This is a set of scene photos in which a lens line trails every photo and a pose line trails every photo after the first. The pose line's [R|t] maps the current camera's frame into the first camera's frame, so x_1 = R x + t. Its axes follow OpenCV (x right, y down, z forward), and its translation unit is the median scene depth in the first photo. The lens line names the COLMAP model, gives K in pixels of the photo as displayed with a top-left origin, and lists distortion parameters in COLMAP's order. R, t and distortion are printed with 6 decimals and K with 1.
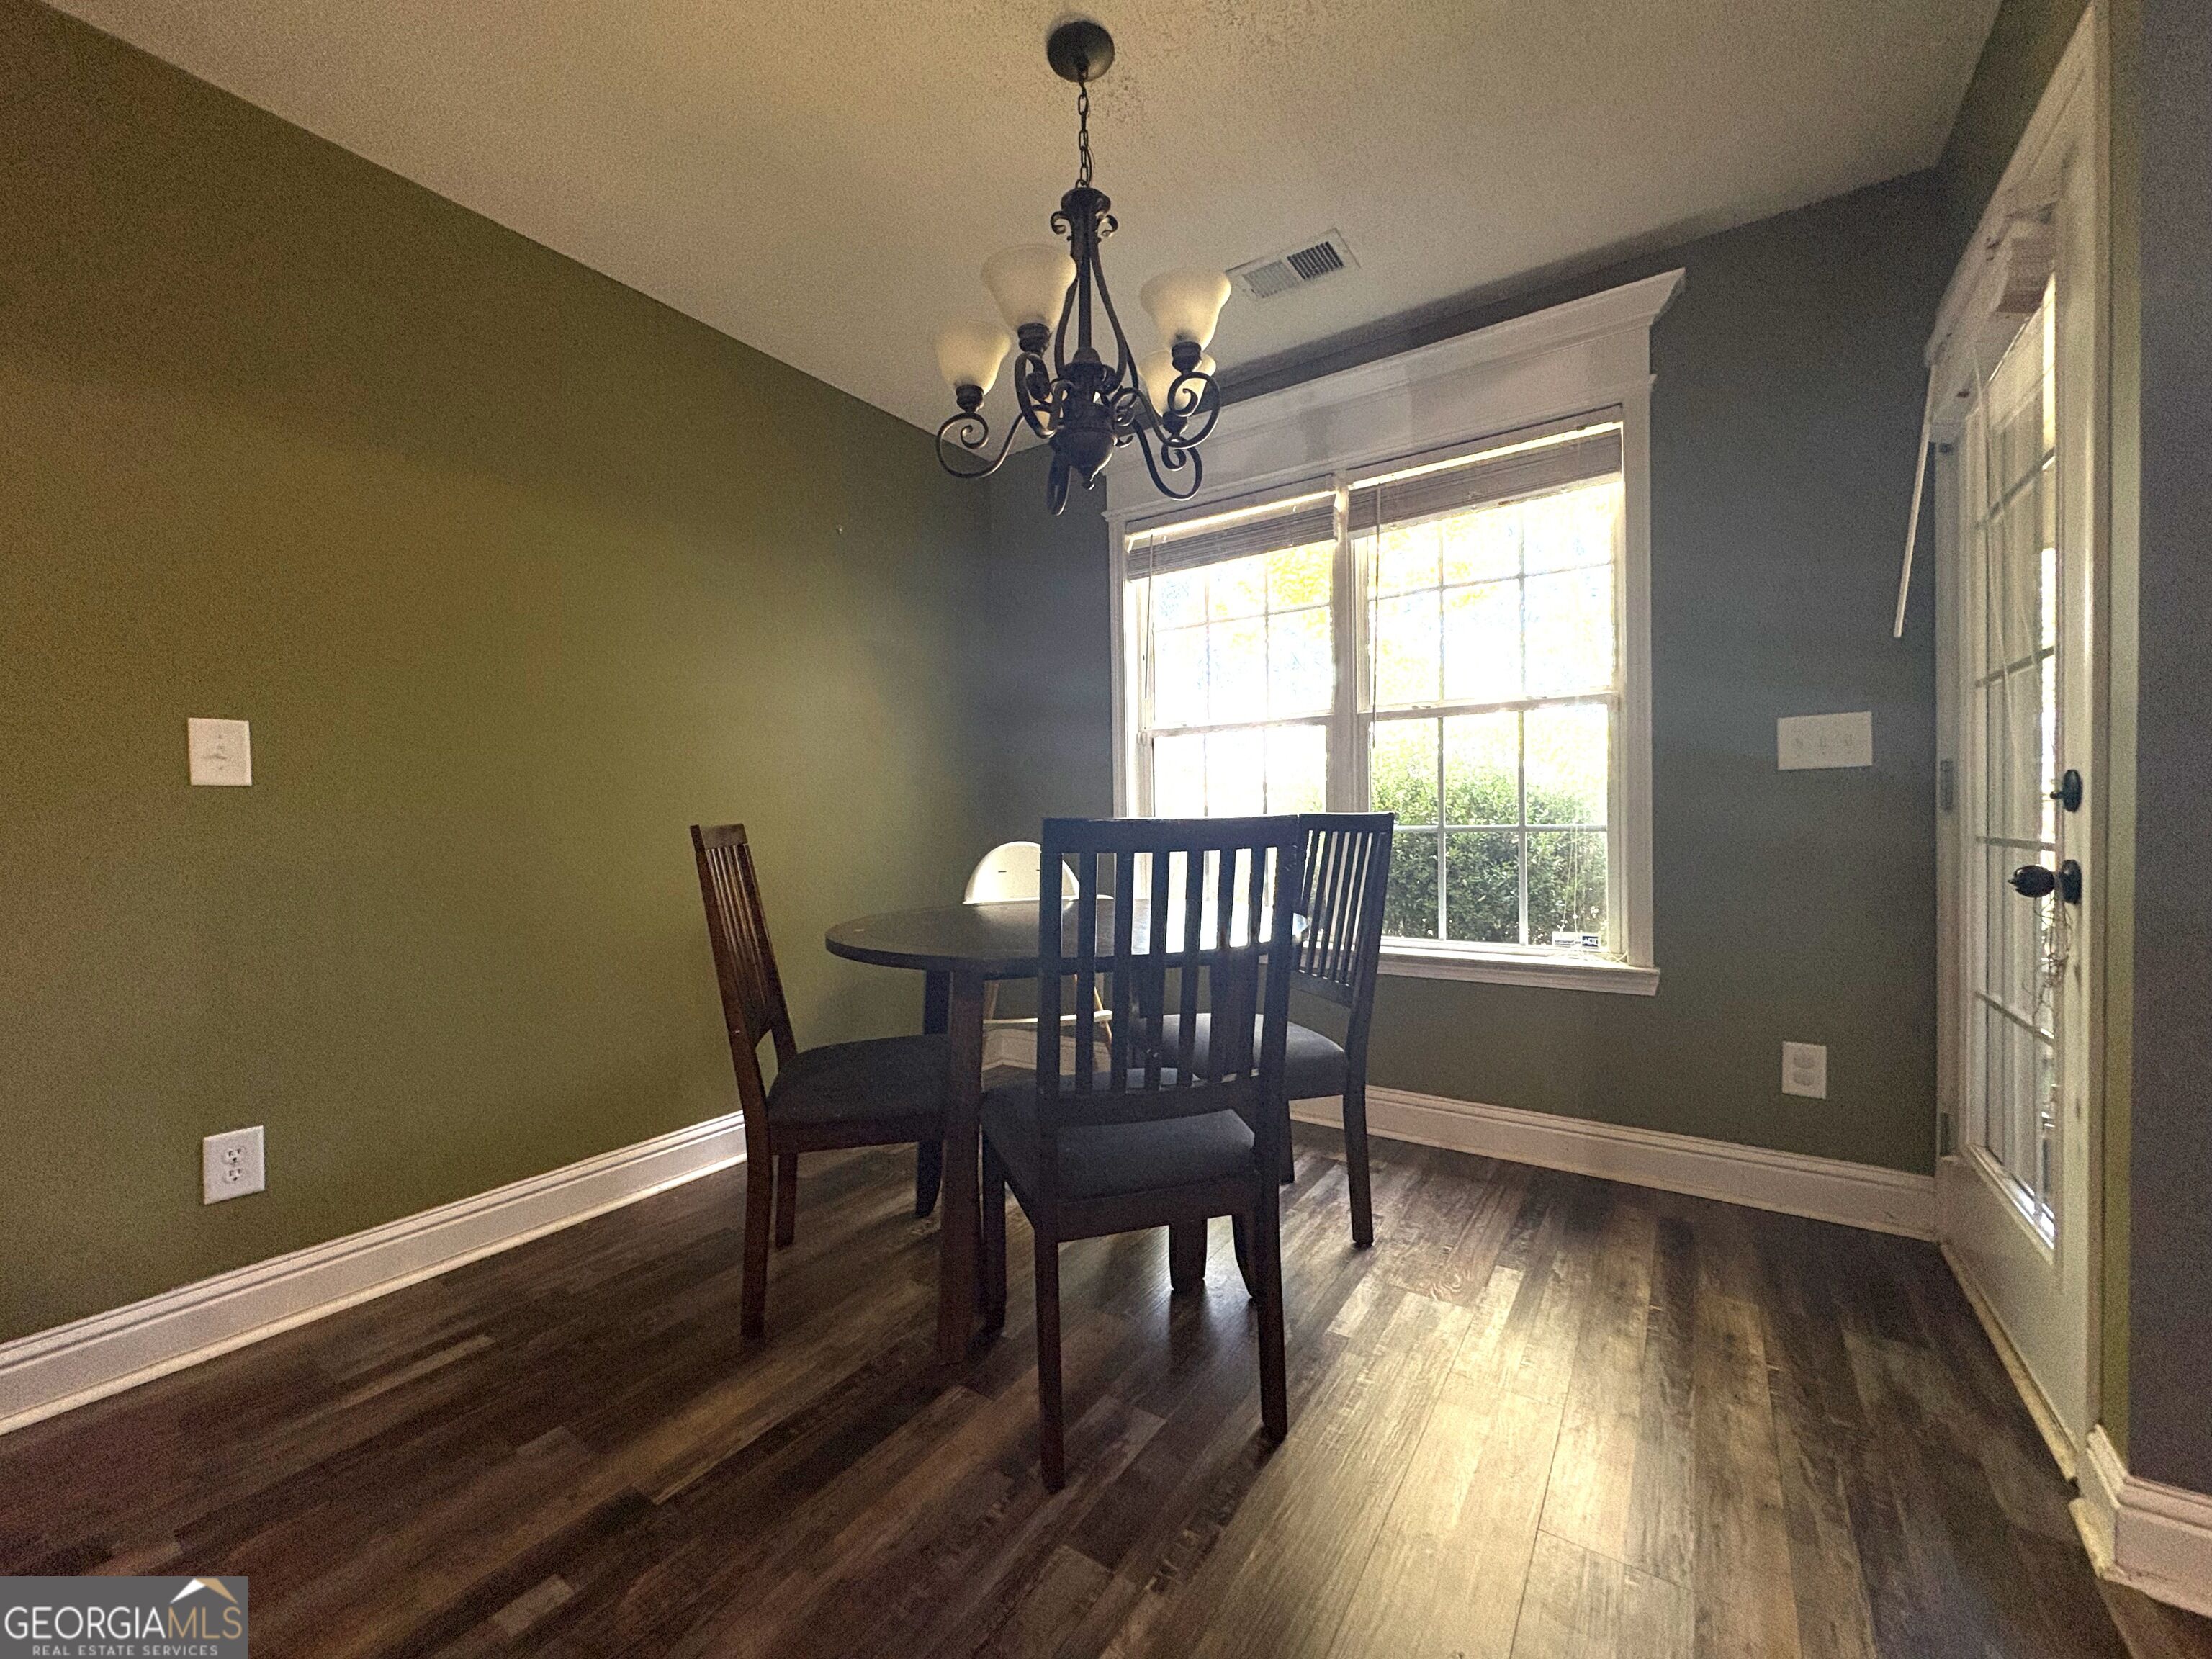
lens RADIAL K [[873.4, 0, 1106.0], [0, 873.4, 829.5], [0, 0, 1]] dist [0.001839, 0.000693]
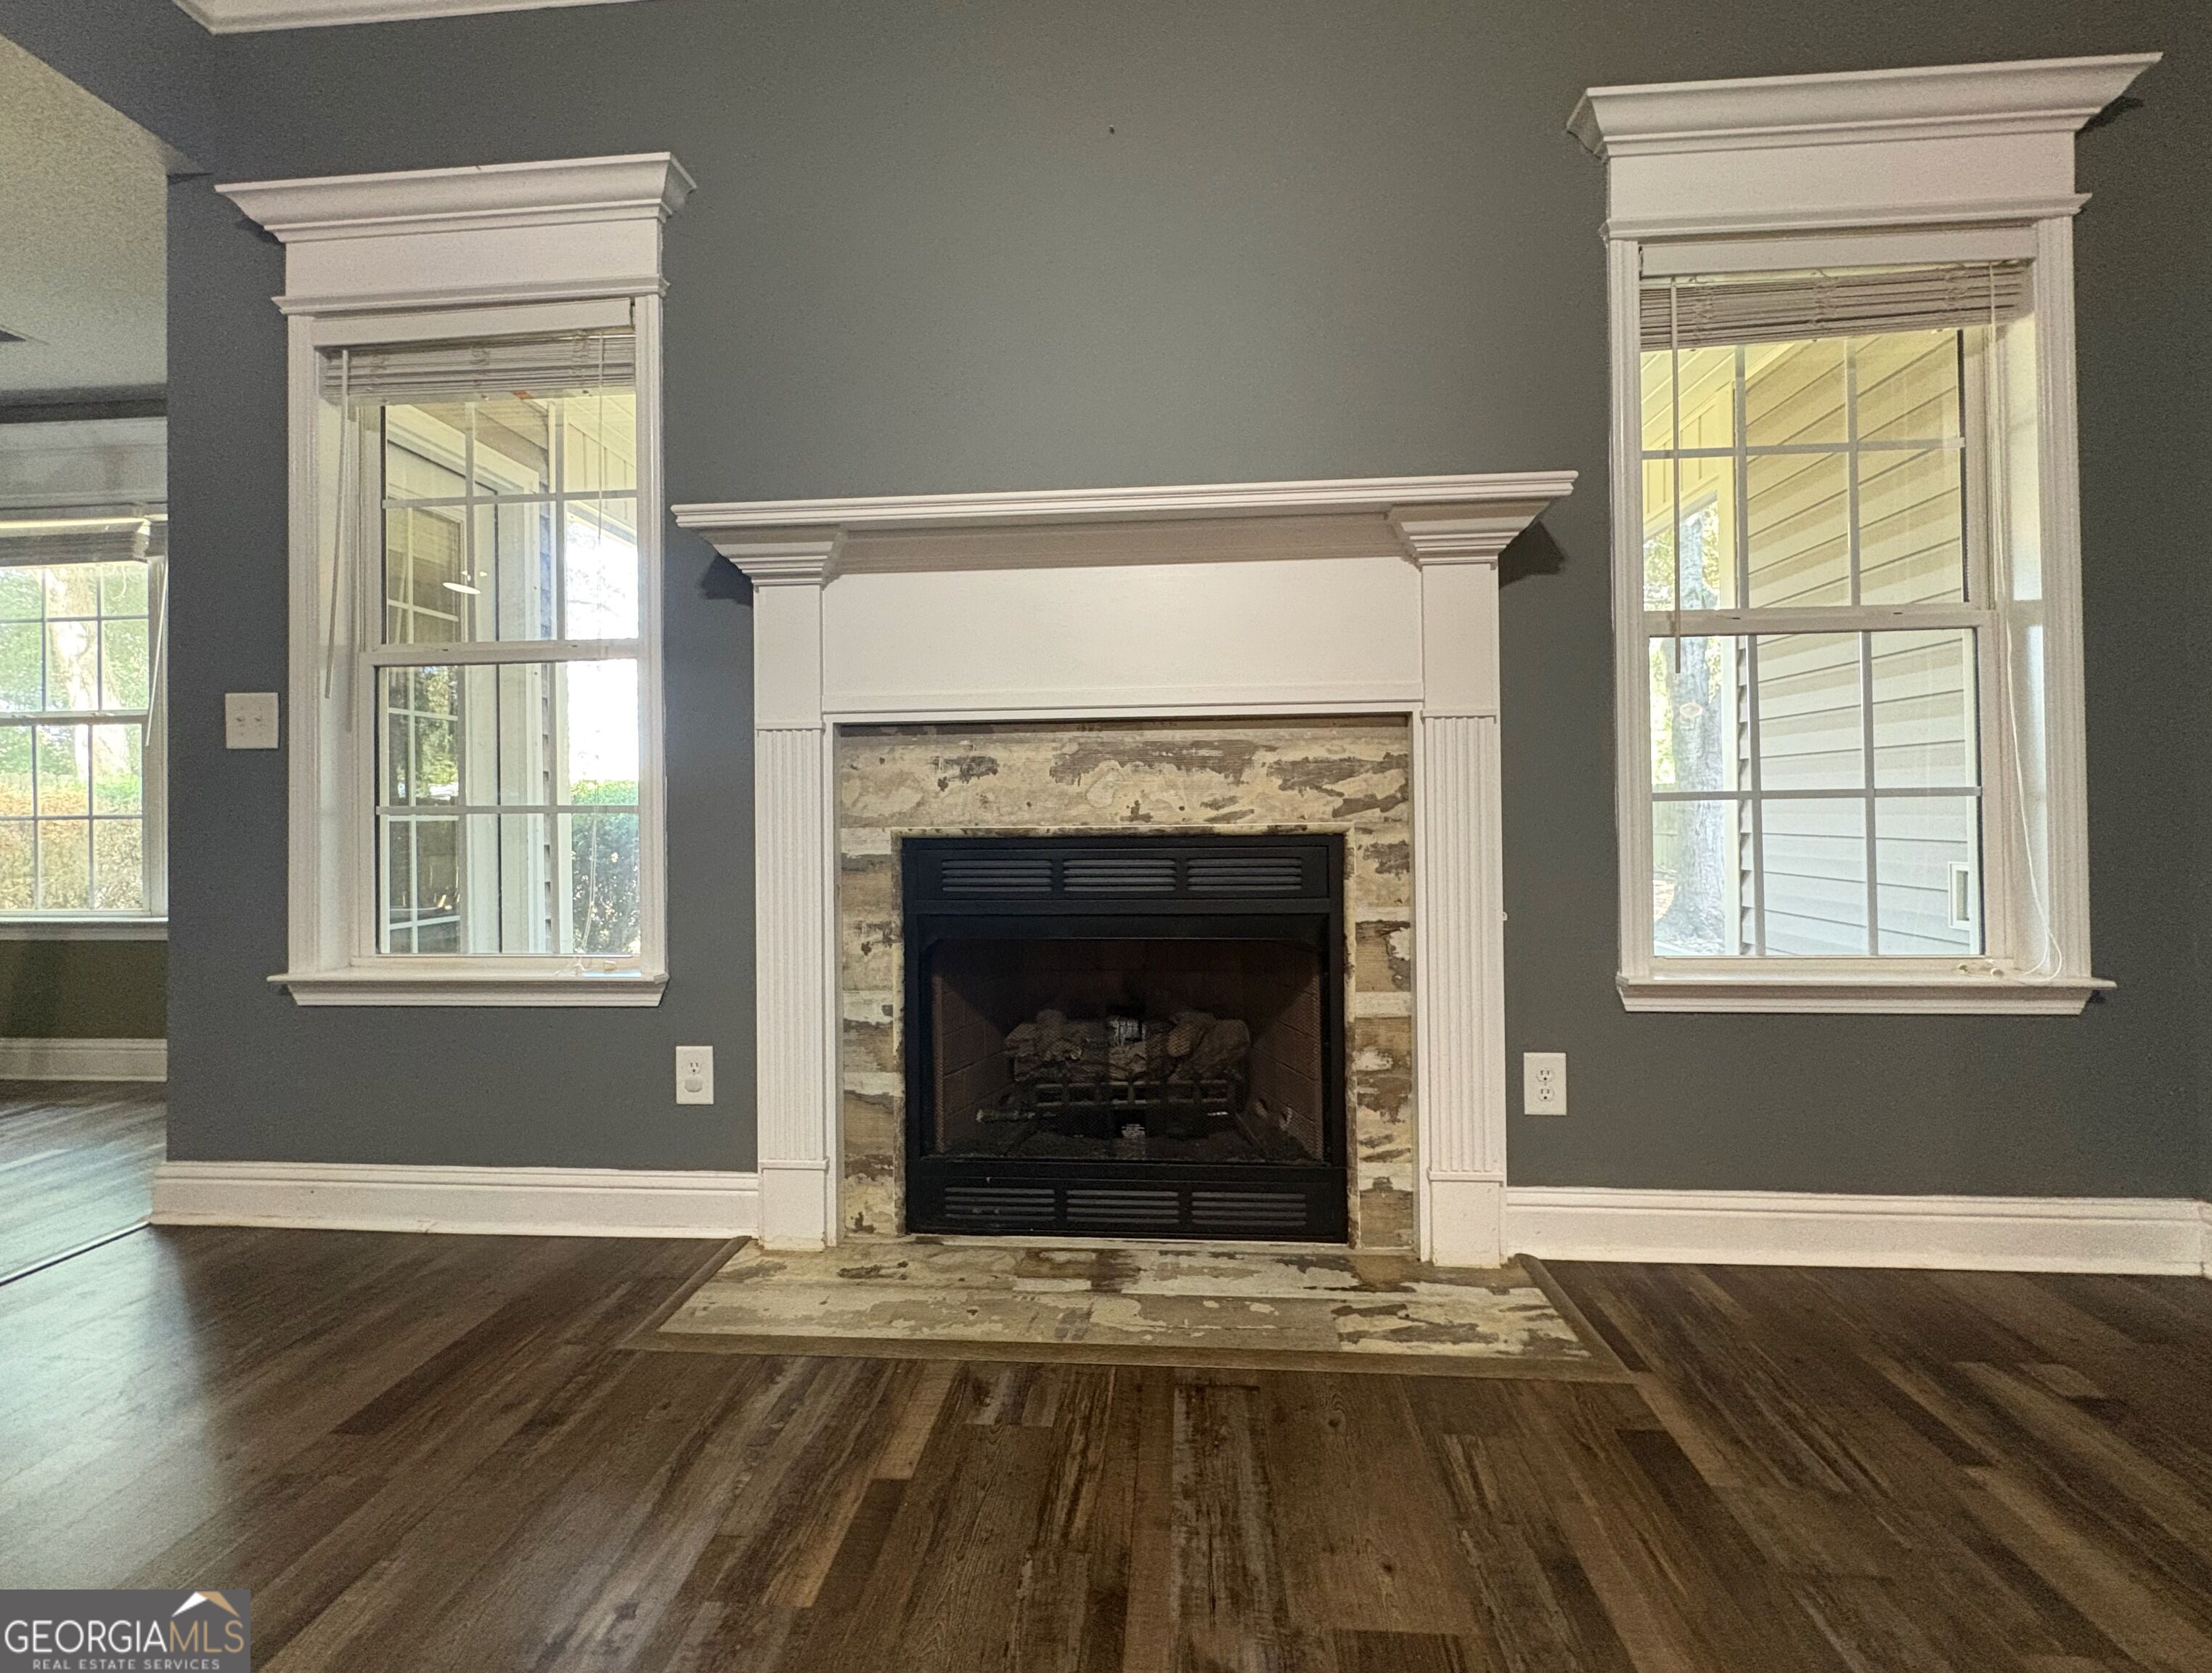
lens RADIAL K [[905.9, 0, 1106.0], [0, 905.9, 836.5], [0, 0, 1]] dist [-0.000724, -0.000135]
pose [[0.870369, 0.004249, 0.492383, 0.774916], [-0.001959, 0.999985, -0.005166, 0.022129], [-0.492397, 0.003532, 0.870364, -0.619729]]
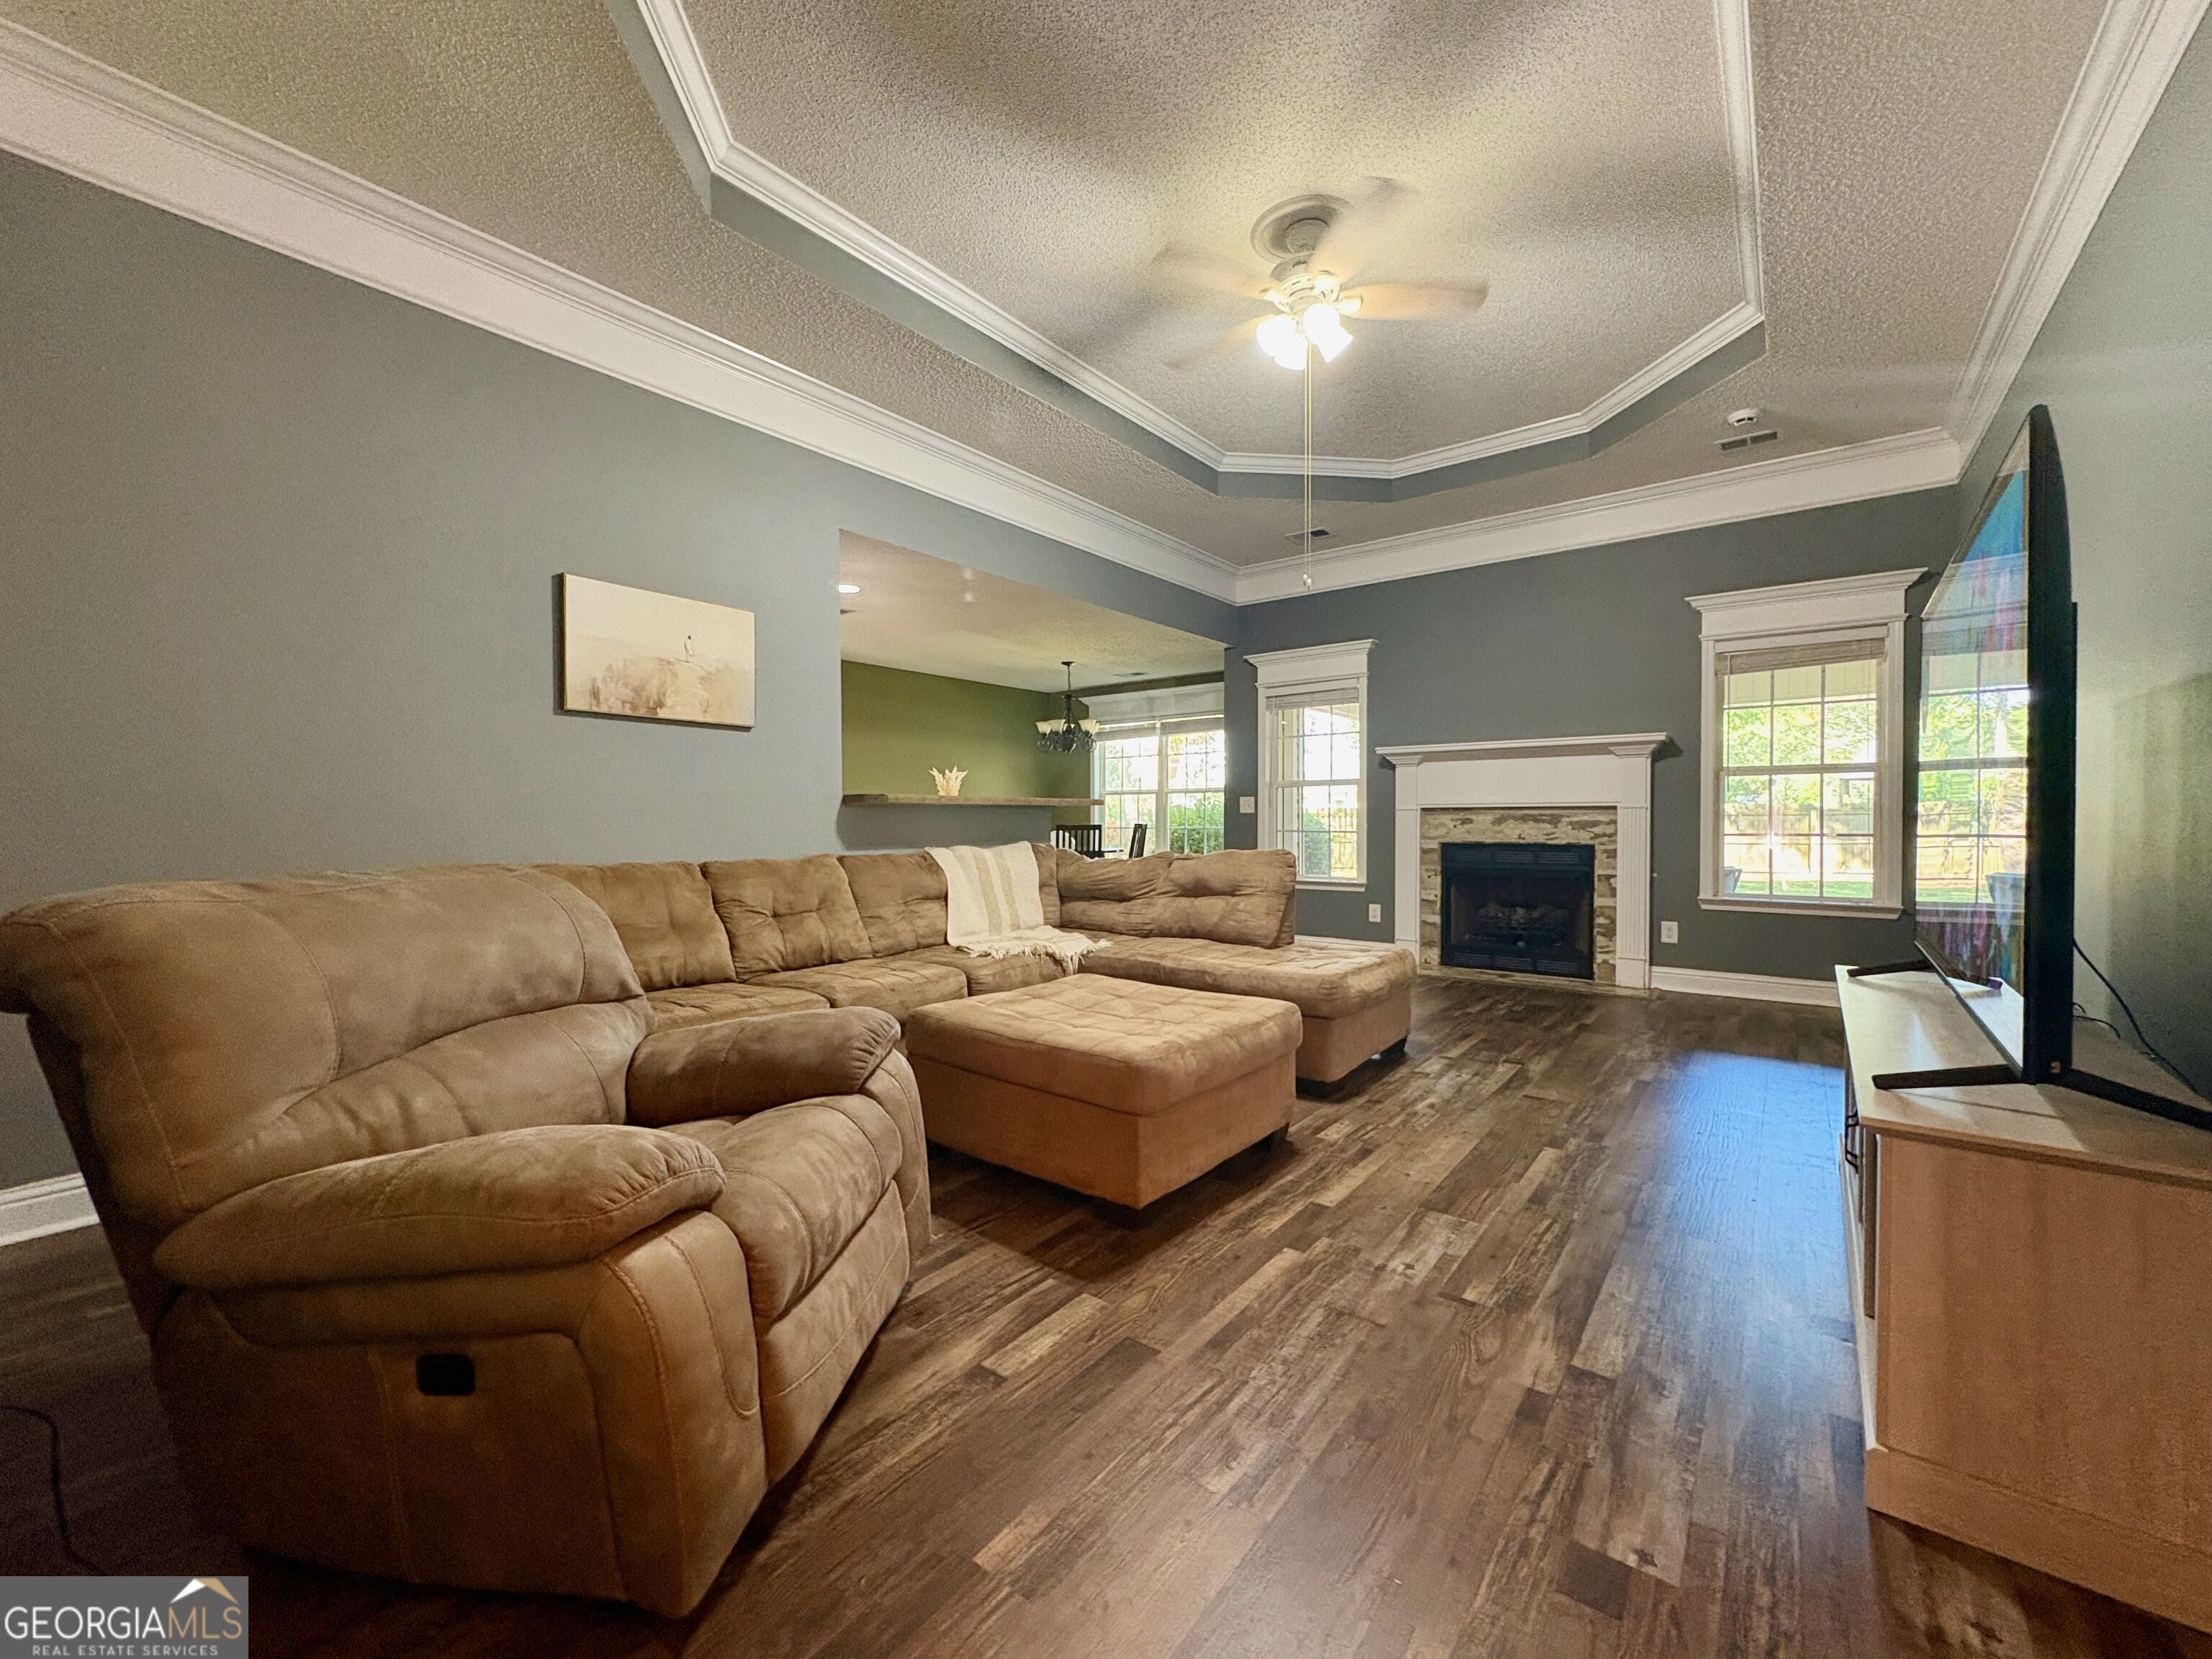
lens RADIAL K [[873.4, 0, 1106.0], [0, 873.4, 829.5], [0, 0, 1]] dist [0.001839, 0.000693]
pose [[0.997261, 0.015060, -0.072417, 0.313604], [-0.014621, 0.999871, 0.006596, -0.015610], [0.072507, -0.005519, 0.997353, -2.139143]]
